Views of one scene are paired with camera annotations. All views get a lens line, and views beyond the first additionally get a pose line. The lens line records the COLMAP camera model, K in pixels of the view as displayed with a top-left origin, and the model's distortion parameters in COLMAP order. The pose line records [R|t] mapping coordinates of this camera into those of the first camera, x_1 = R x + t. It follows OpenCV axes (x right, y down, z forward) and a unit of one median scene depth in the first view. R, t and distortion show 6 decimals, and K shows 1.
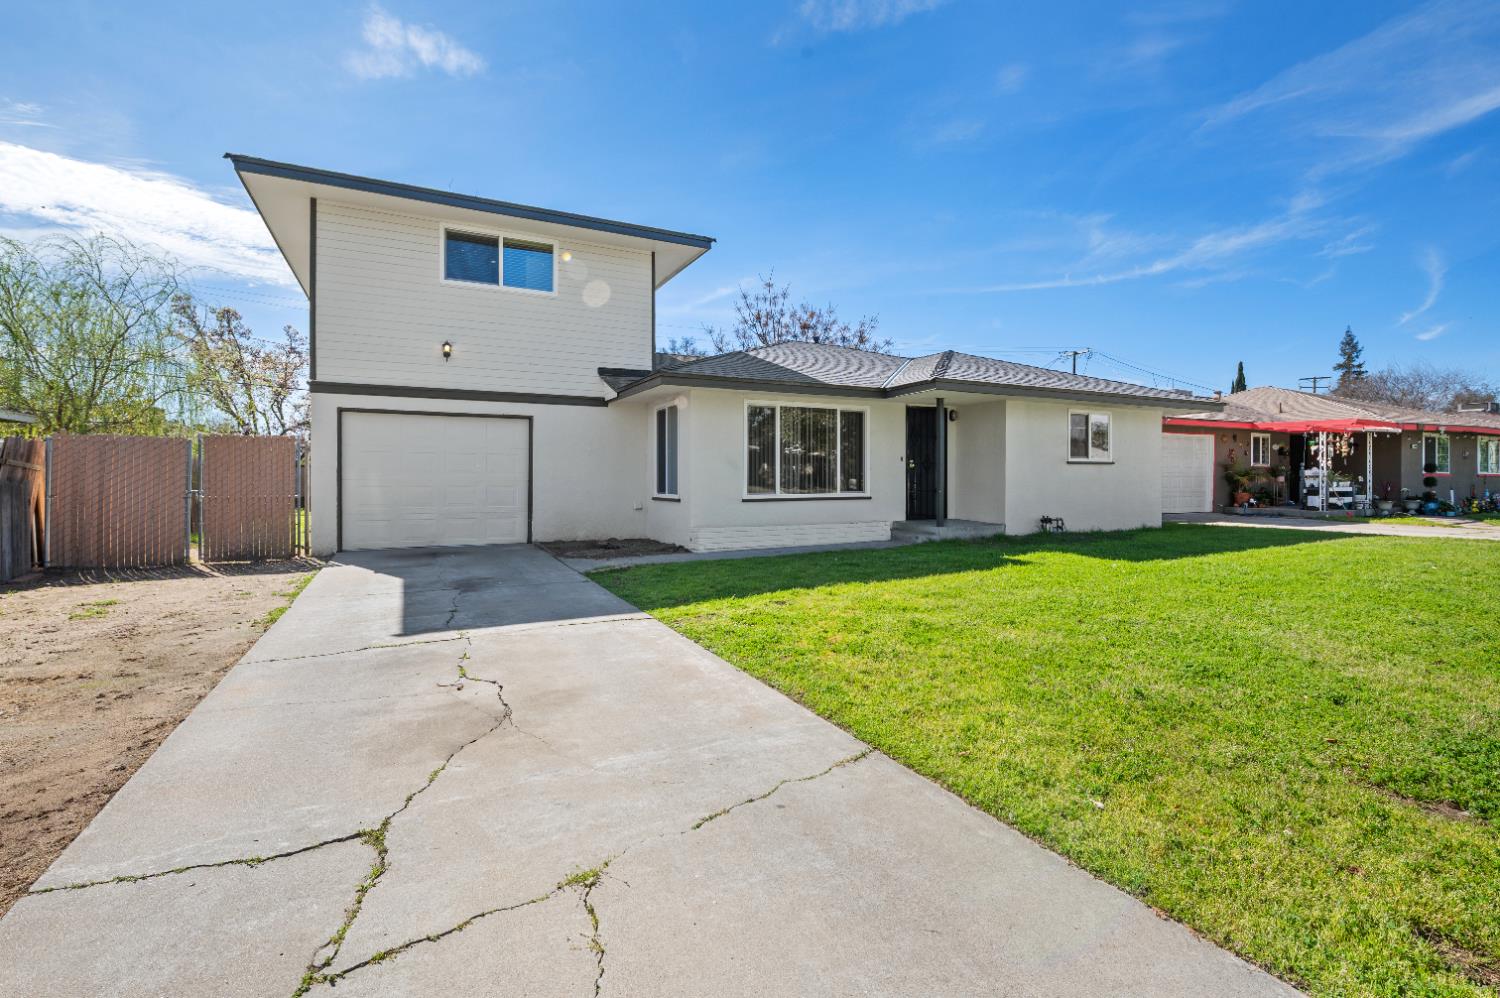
lens RADIAL K [[686.8, 0, 754.9], [0, 686.8, 473.0], [0, 0, 1]] dist [-0.011245, 0.000756]
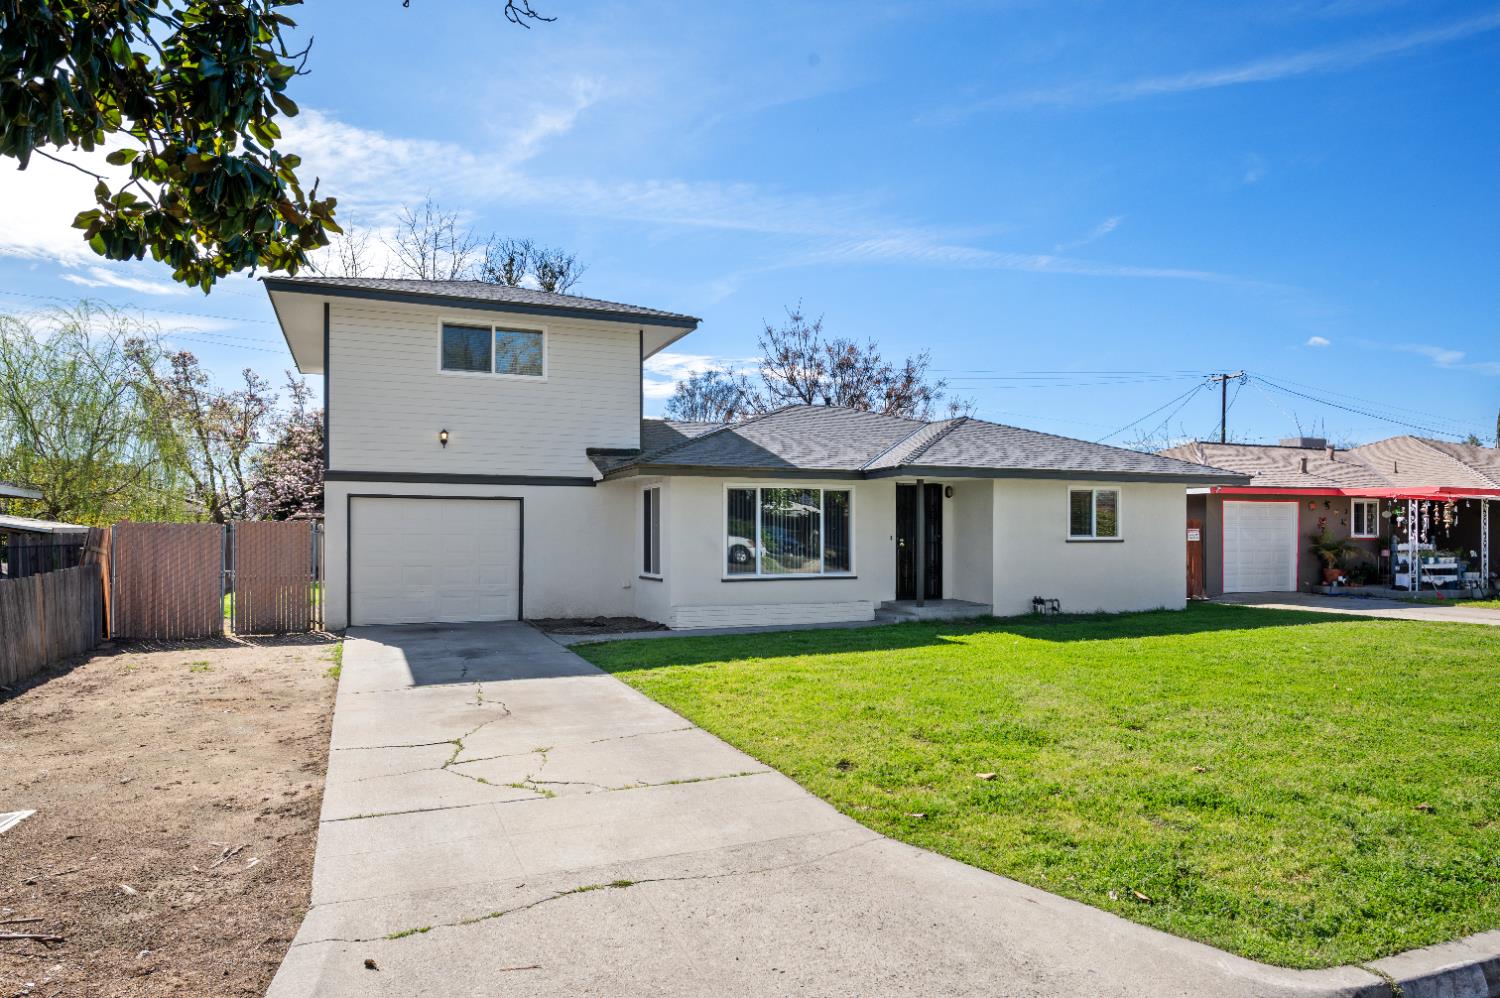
lens RADIAL K [[957.4, 0, 746.9], [0, 957.4, 528.9], [0, 0, 1]] dist [-0.008112, -0.002549]
pose [[0.996442, -0.000380, -0.084281, 0.128235], [0.000466, 0.999999, 0.001004, -0.035712], [0.084280, -0.001040, 0.996442, -0.392900]]
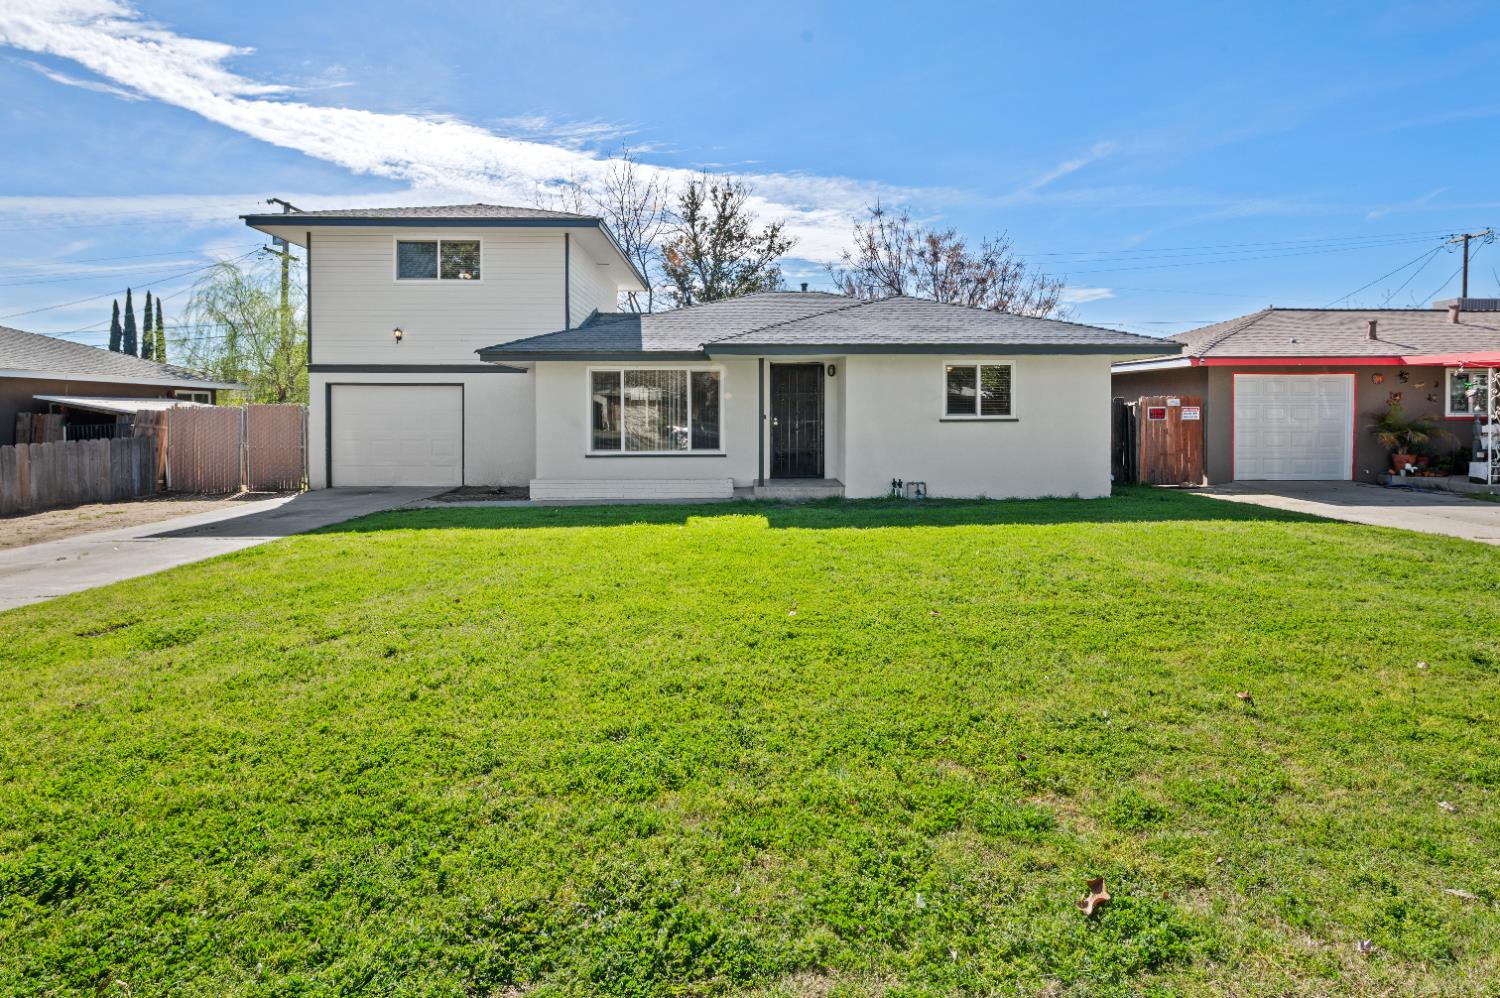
lens RADIAL K [[787.9, 0, 750.9], [0, 787.9, 419.3], [0, 0, 1]] dist [-0.003827, 0.000618]
pose [[0.898539, 0.000549, -0.438892, 0.720215], [0.005101, 0.999919, 0.011694, -0.031546], [0.438863, -0.012746, 0.898464, -0.034444]]
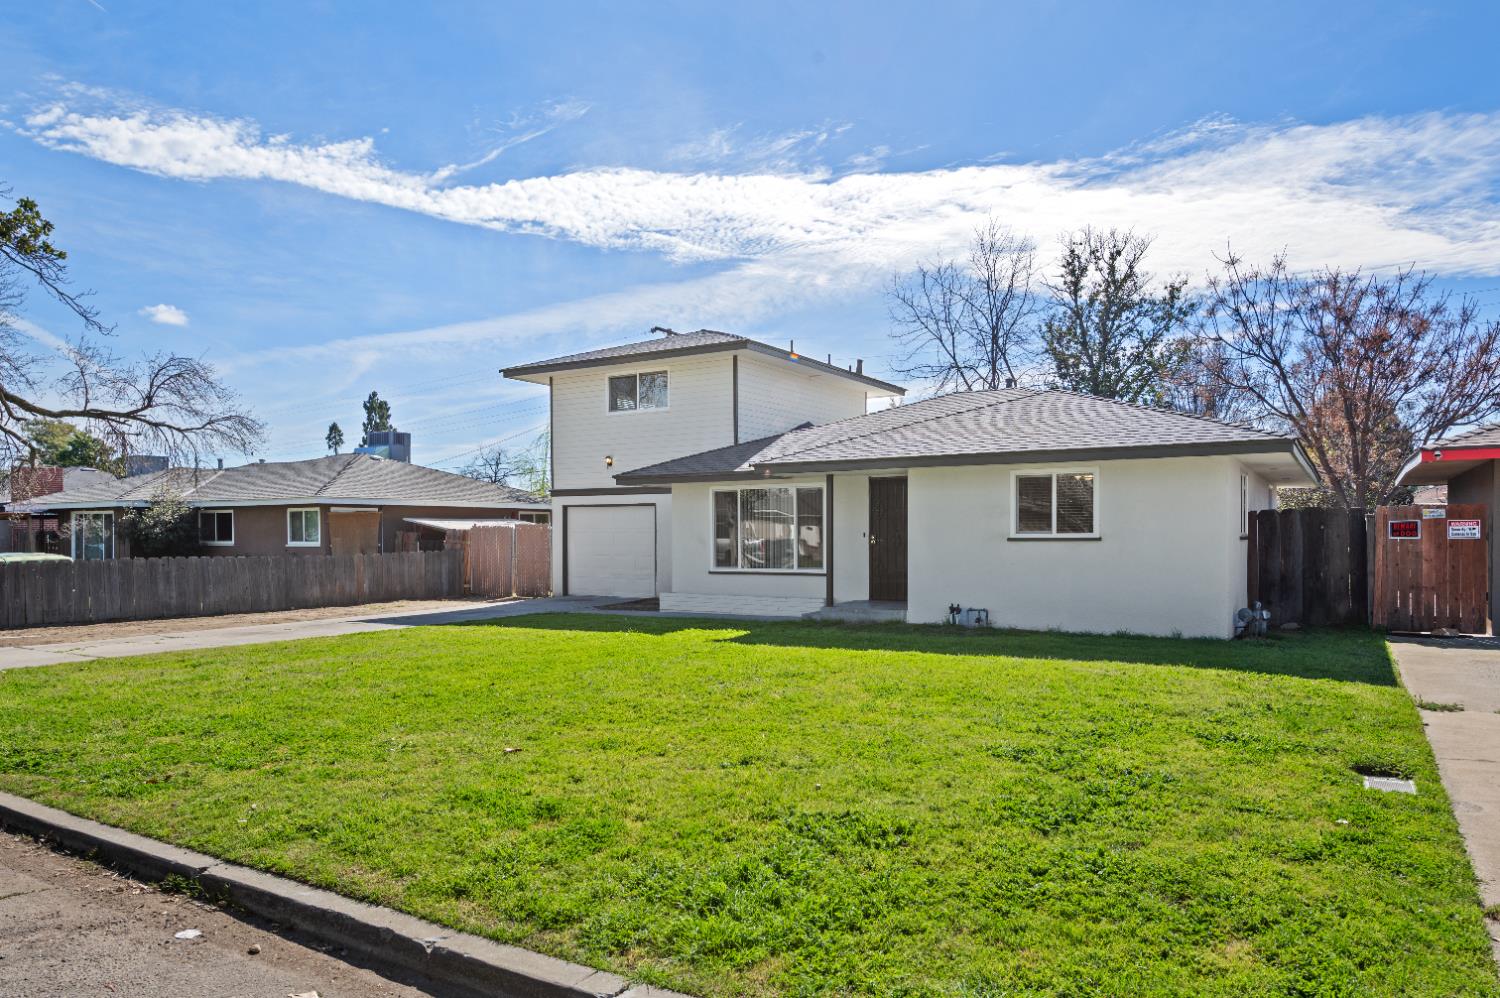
lens RADIAL K [[965.4, 0, 751.4], [0, 965.4, 515.3], [0, 0, 1]] dist [-0.008430, -0.000485]
pose [[0.513089, -0.016187, -0.858183, 1.313253], [0.011313, 0.999863, -0.012095, -0.033853], [0.858261, -0.003503, 0.513202, 0.194522]]
